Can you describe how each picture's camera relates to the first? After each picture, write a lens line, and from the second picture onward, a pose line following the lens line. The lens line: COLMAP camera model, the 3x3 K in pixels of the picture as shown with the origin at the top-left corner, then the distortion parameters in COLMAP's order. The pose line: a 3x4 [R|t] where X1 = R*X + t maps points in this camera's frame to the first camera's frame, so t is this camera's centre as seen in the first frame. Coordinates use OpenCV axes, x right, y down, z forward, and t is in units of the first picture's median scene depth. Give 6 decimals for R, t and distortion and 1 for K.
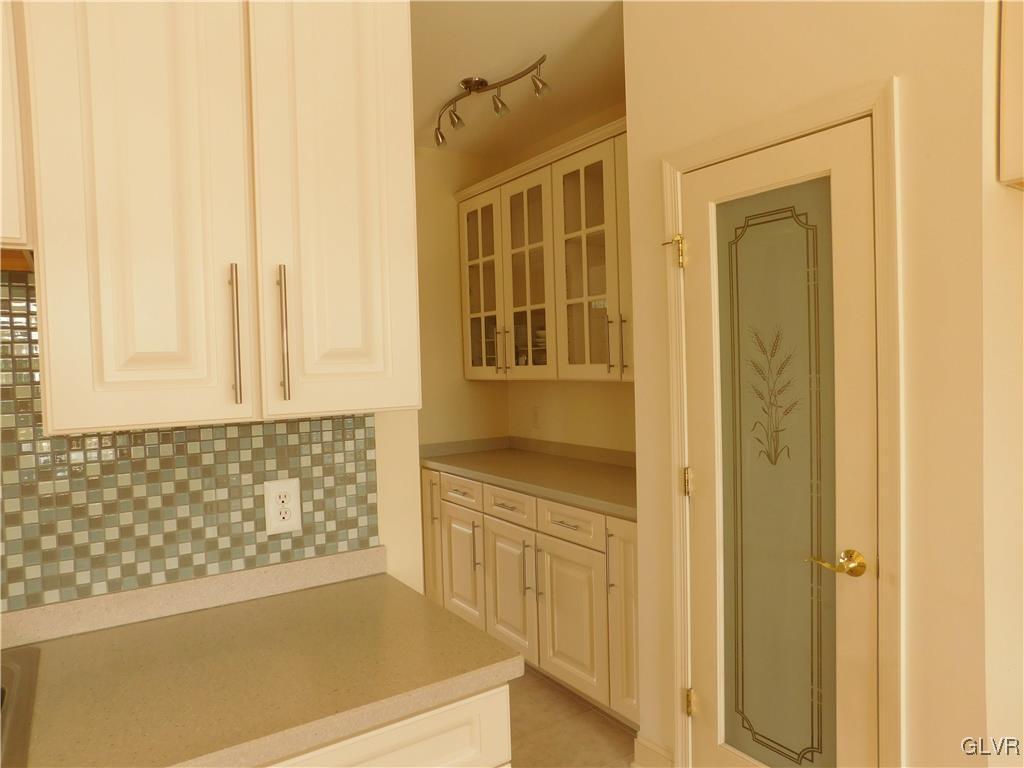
lens RADIAL K [[672.7, 0, 516.6], [0, 672.7, 383.1], [0, 0, 1]] dist [-0.069940, 0.043761]
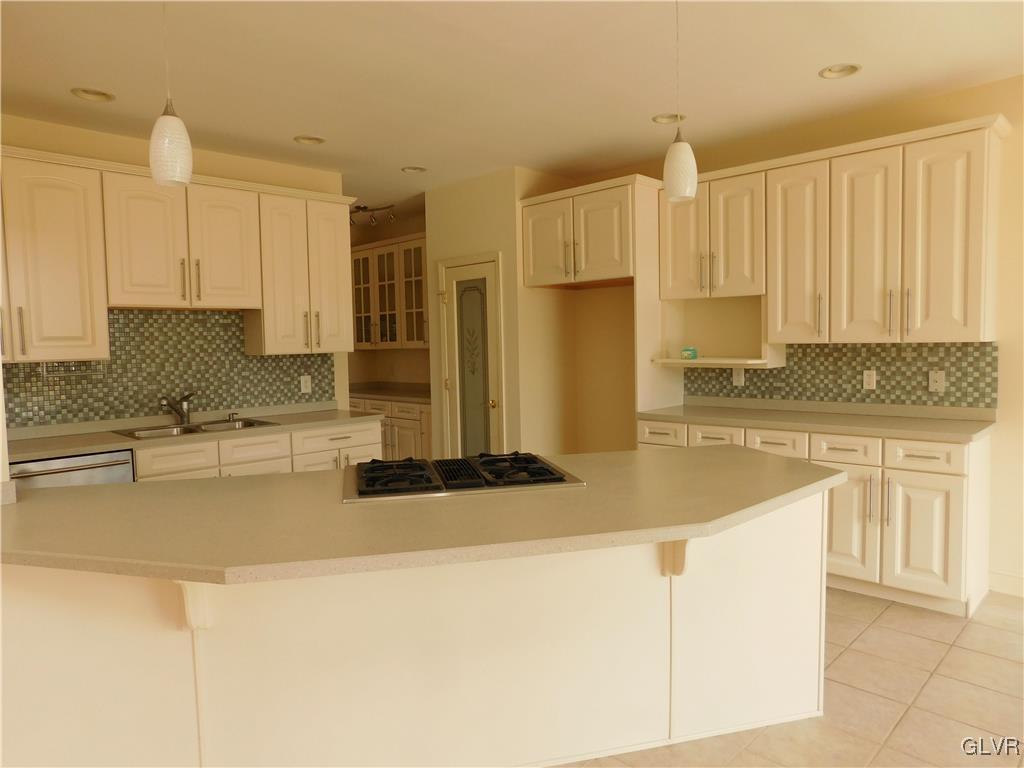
lens RADIAL K [[672.7, 0, 516.6], [0, 672.7, 383.1], [0, 0, 1]] dist [-0.069940, 0.043761]
pose [[0.979921, -0.005989, 0.199296, -0.008022], [0.000813, 0.999660, 0.026043, 0.082137], [-0.199385, -0.025358, 0.979593, -1.869763]]
